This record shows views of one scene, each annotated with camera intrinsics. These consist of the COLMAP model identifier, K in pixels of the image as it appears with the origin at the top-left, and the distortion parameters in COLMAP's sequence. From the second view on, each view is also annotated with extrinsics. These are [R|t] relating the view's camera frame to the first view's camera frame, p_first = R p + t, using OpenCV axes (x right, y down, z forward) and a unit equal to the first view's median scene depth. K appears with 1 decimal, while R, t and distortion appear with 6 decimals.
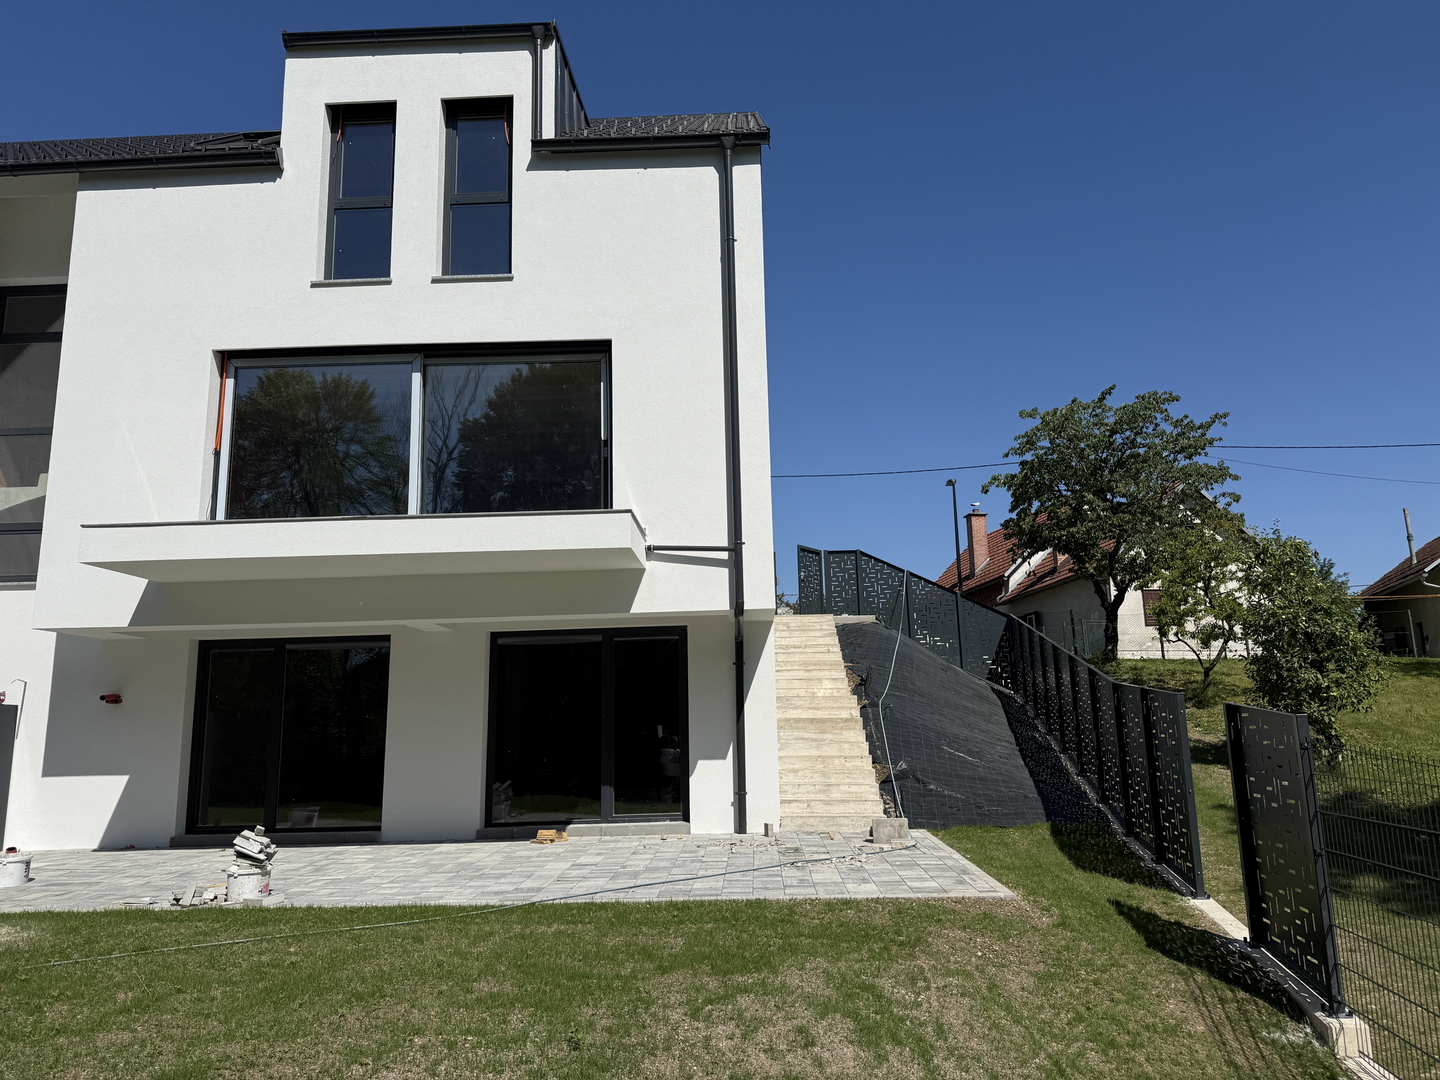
lens RADIAL K [[993.5, 0, 720.0], [0, 993.5, 540.0], [0, 0, 1]] dist [0.083505, -0.110452]
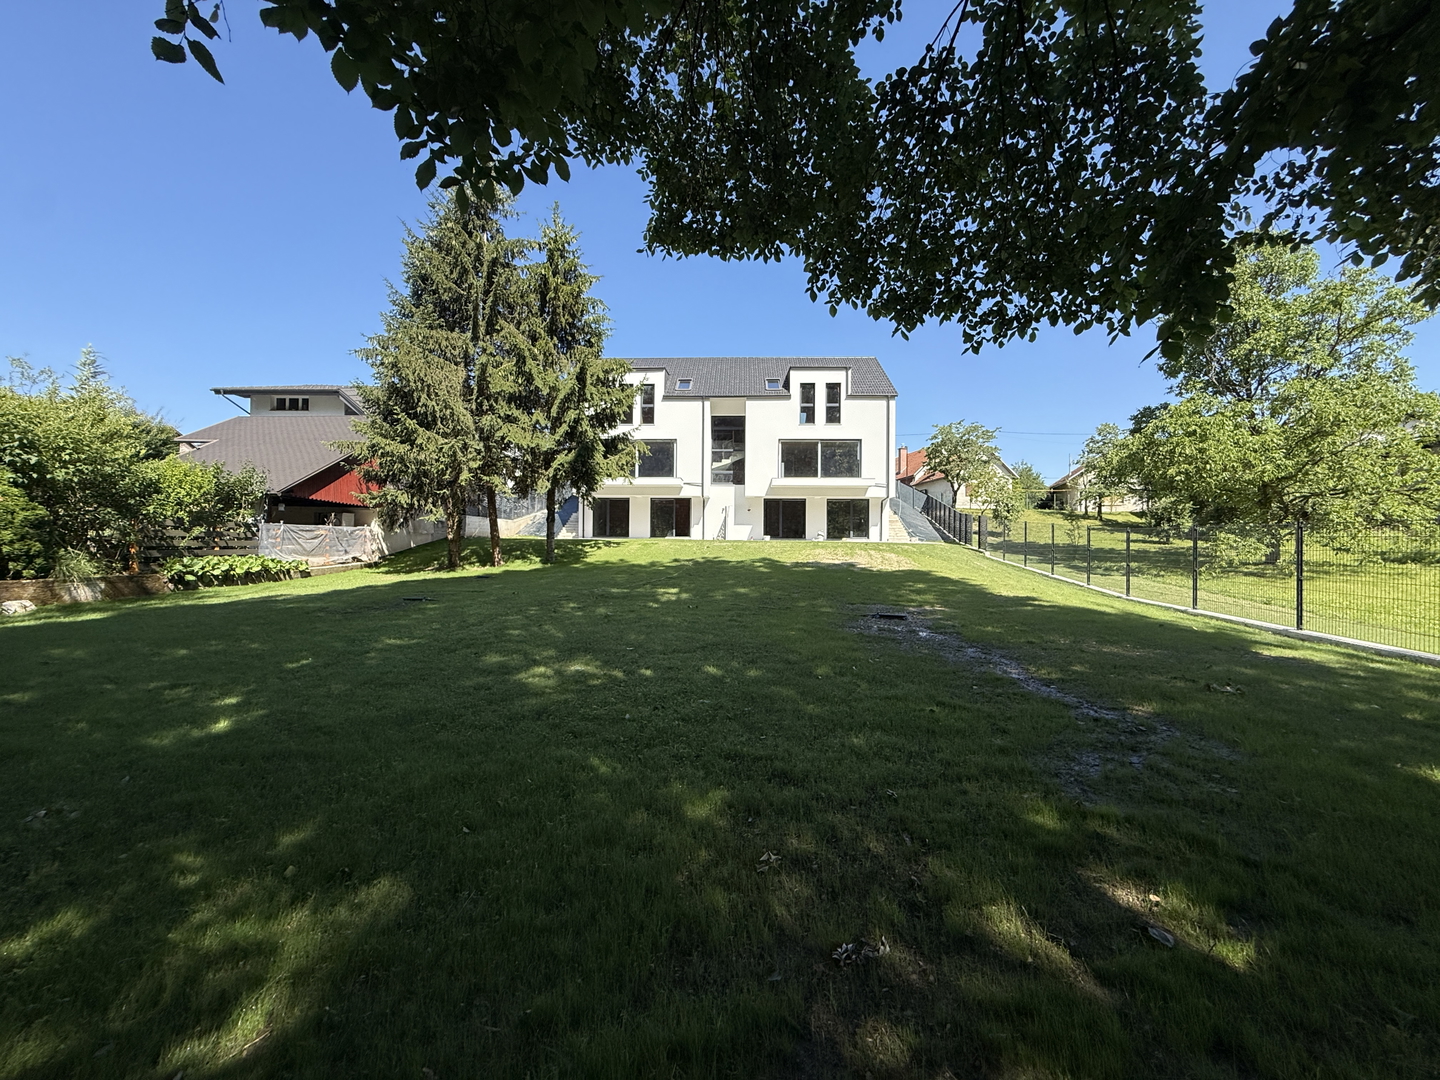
lens RADIAL K [[568.1, 0, 721.6], [0, 568.1, 540.4], [0, 0, 1]] dist [-0.000752, -0.000264]
pose [[0.999490, 0.031789, 0.003146, -0.817706], [-0.031809, 0.981344, 0.189611, -0.233782], [0.002941, -0.189614, 0.981854, -1.848191]]
